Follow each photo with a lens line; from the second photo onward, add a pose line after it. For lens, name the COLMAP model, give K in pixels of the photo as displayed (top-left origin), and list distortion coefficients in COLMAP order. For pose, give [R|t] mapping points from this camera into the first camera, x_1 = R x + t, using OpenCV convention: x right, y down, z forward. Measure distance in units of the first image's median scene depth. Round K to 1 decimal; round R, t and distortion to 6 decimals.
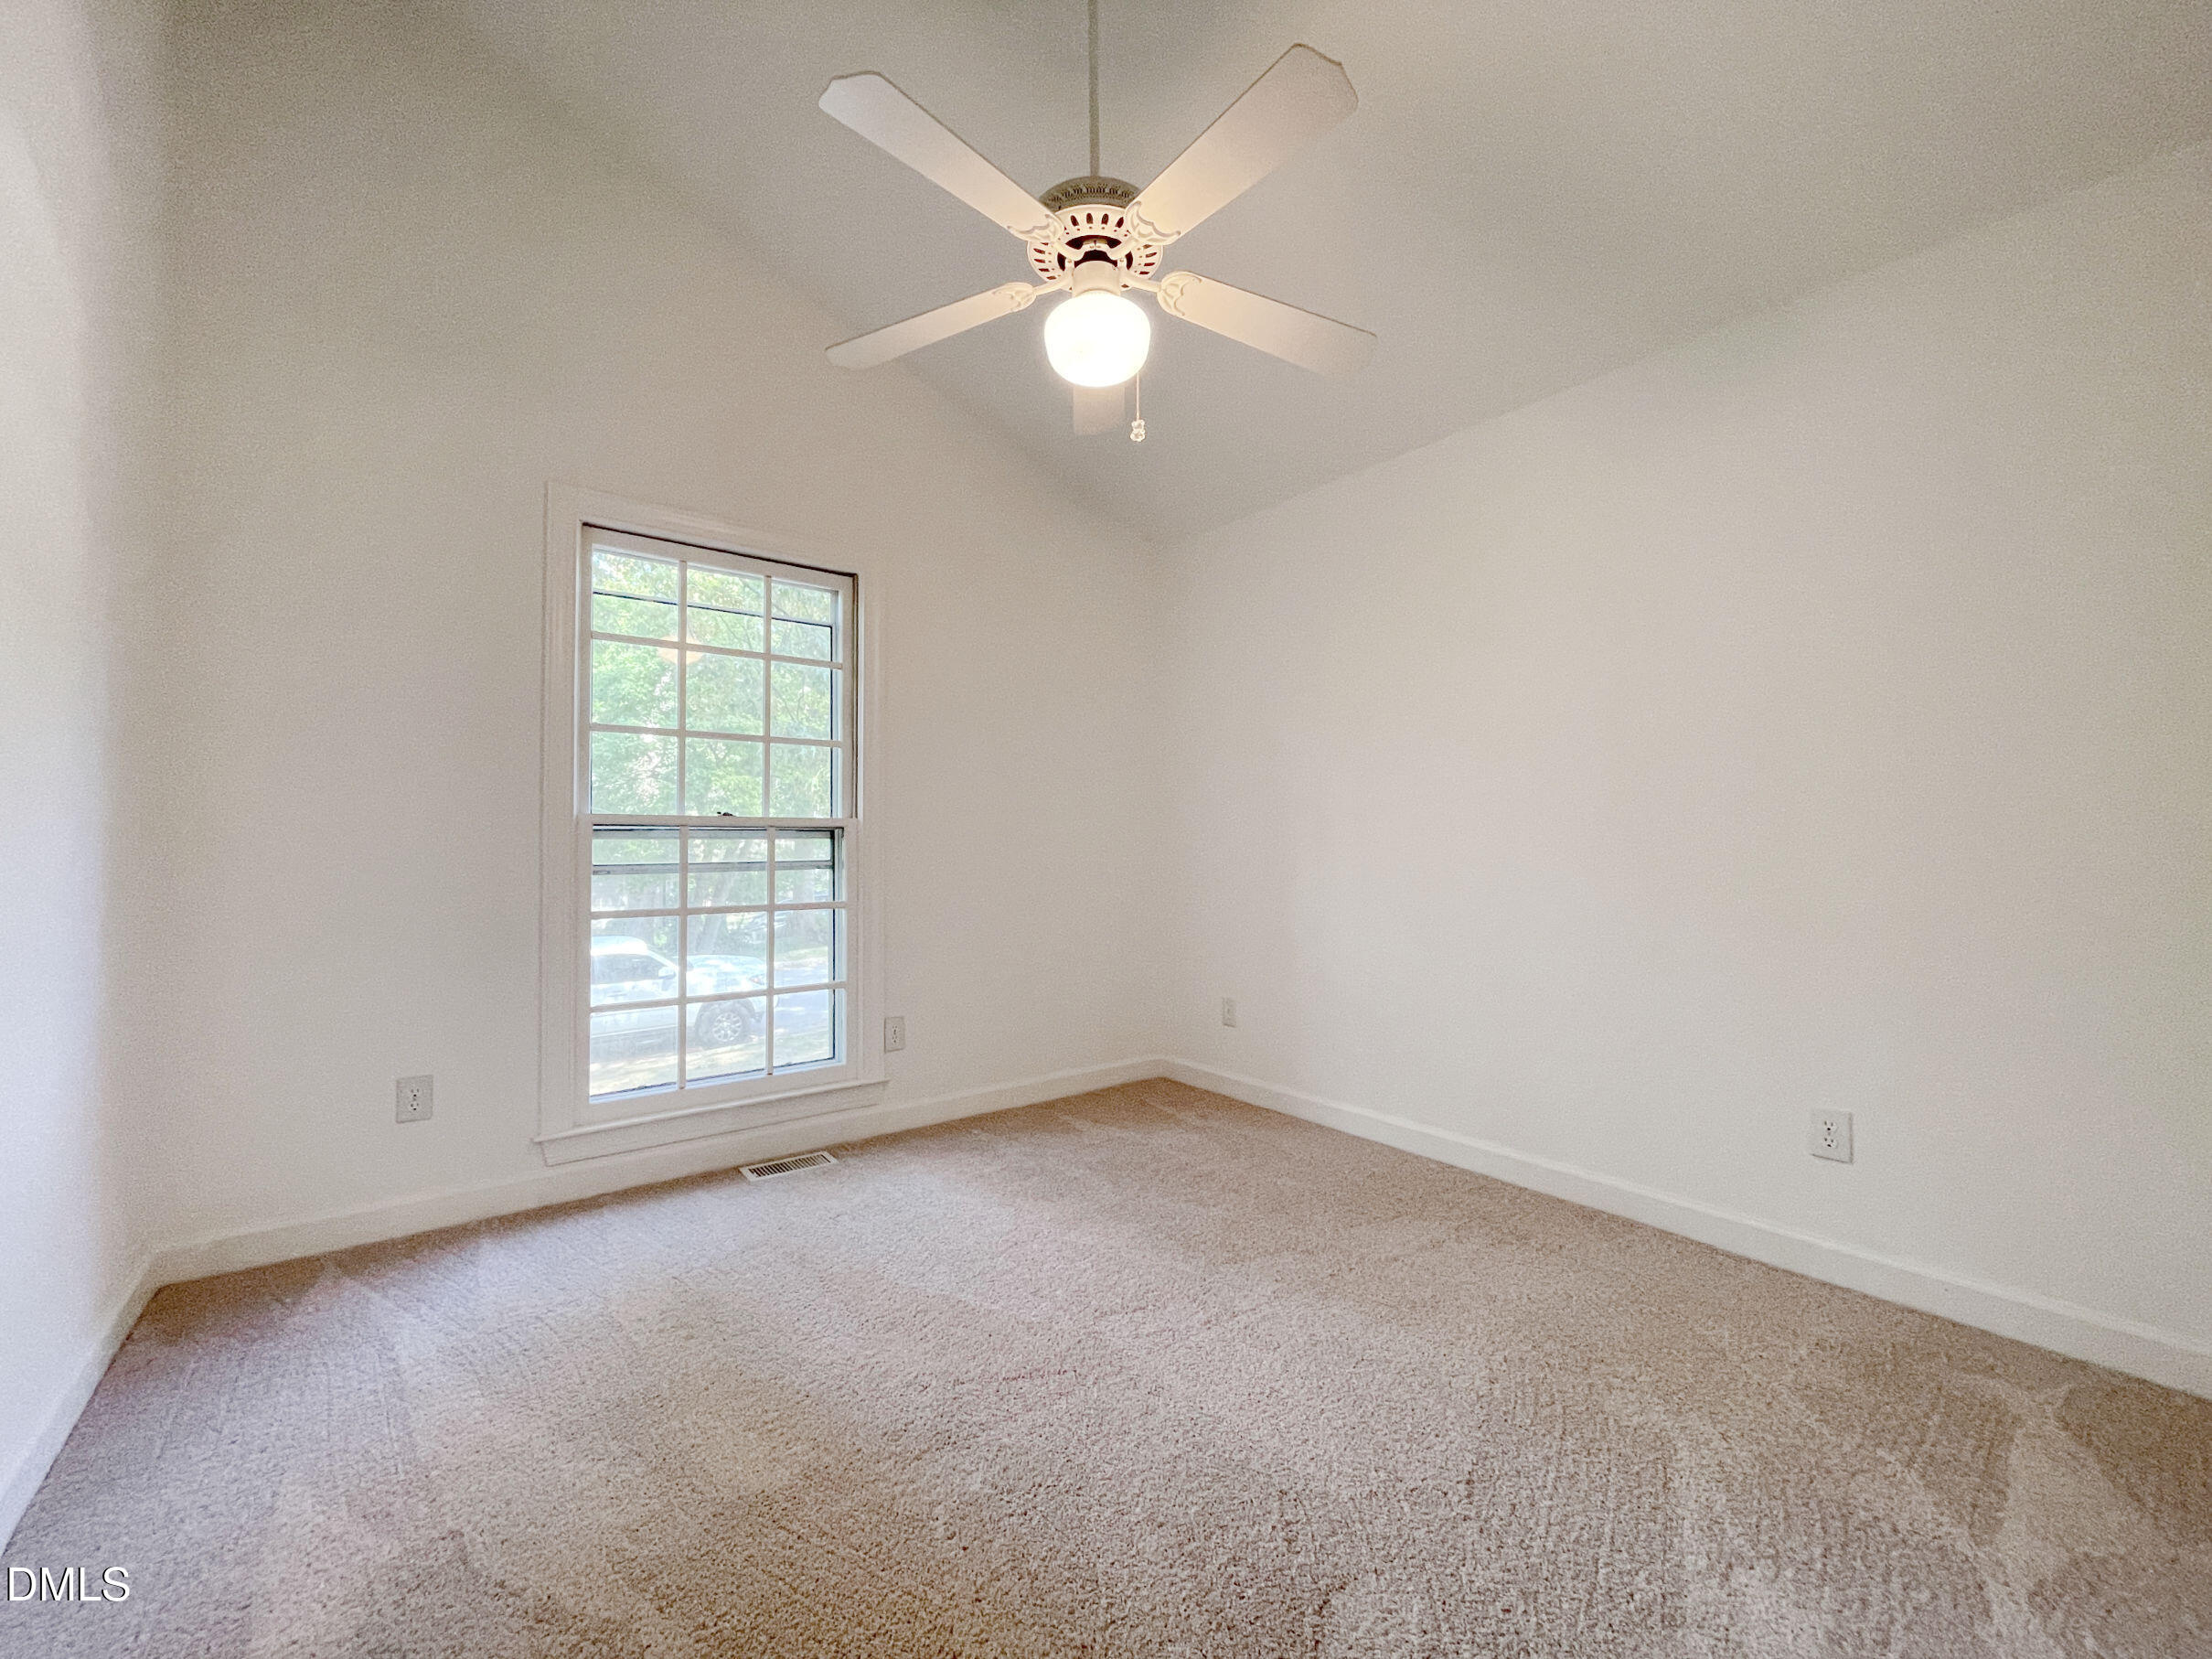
lens RADIAL K [[904.7, 0, 1106.0], [0, 904.7, 829.5], [0, 0, 1]] dist [0.000588, 0.000087]
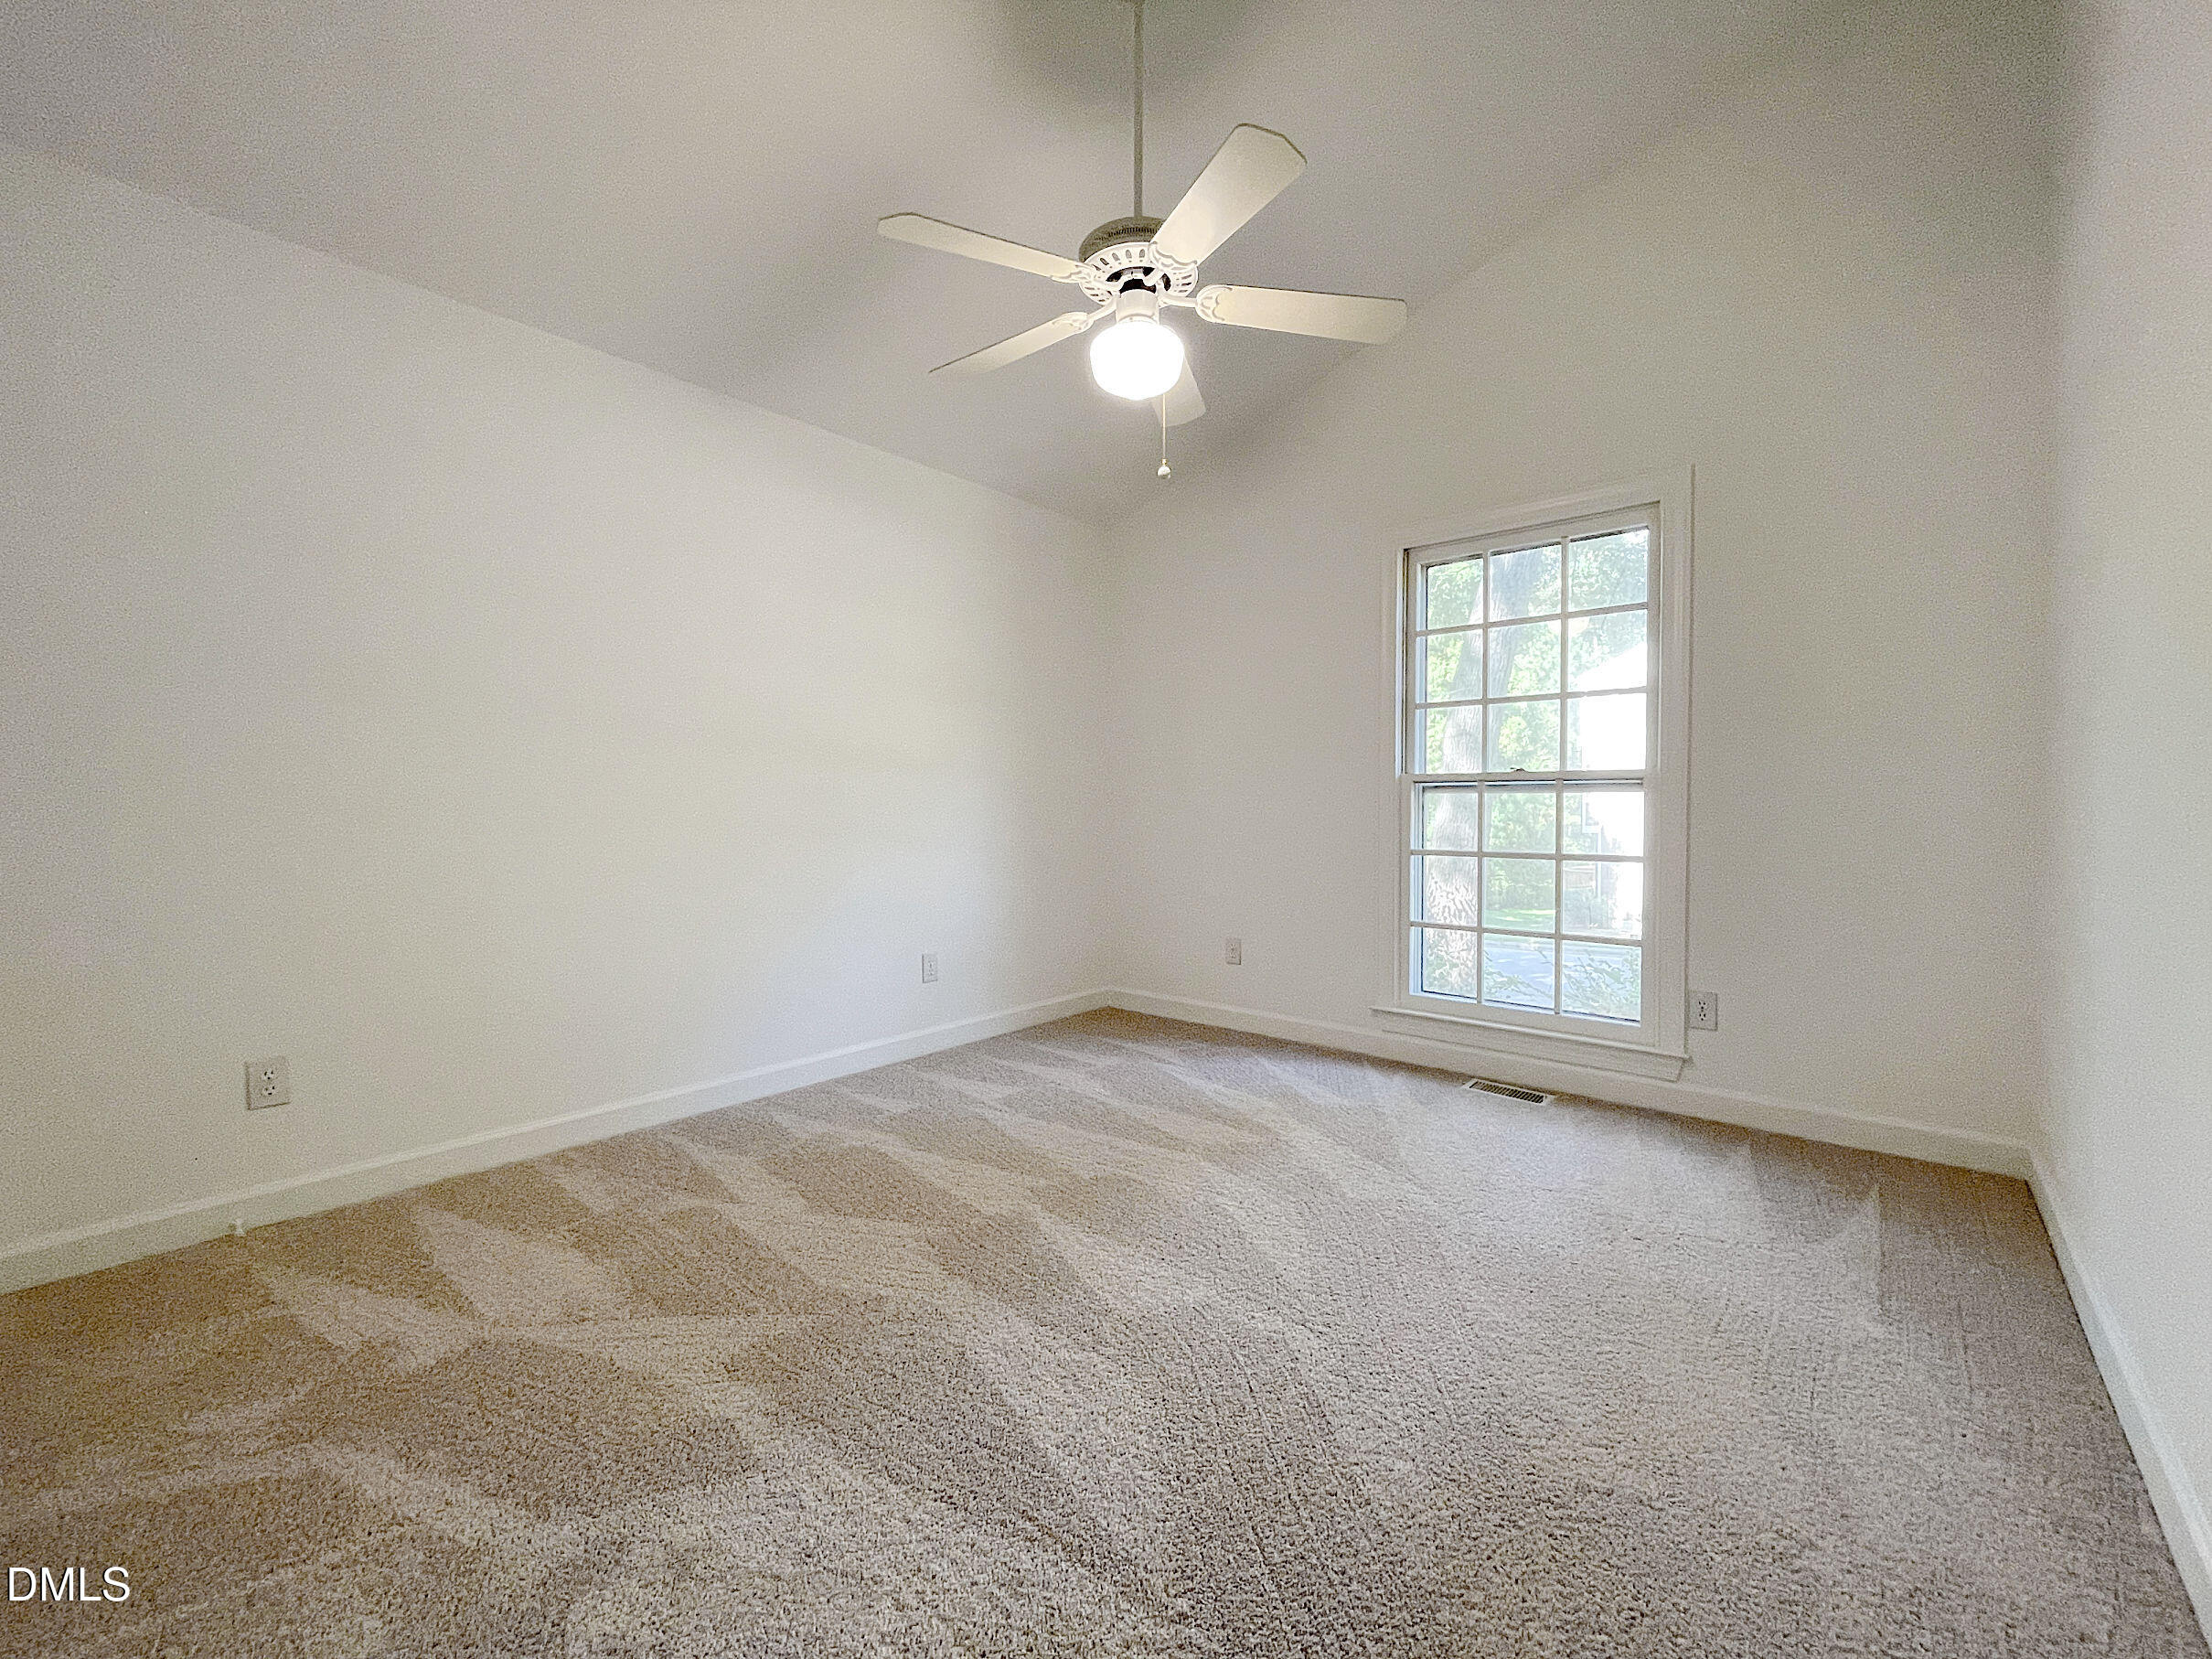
lens RADIAL K [[904.7, 0, 1106.0], [0, 904.7, 829.5], [0, 0, 1]] dist [0.000588, 0.000087]
pose [[0.160810, 0.034015, -0.986399, 0.621651], [0.026385, 0.998901, 0.038748, 0.000602], [0.986633, -0.032257, 0.159736, 0.350345]]
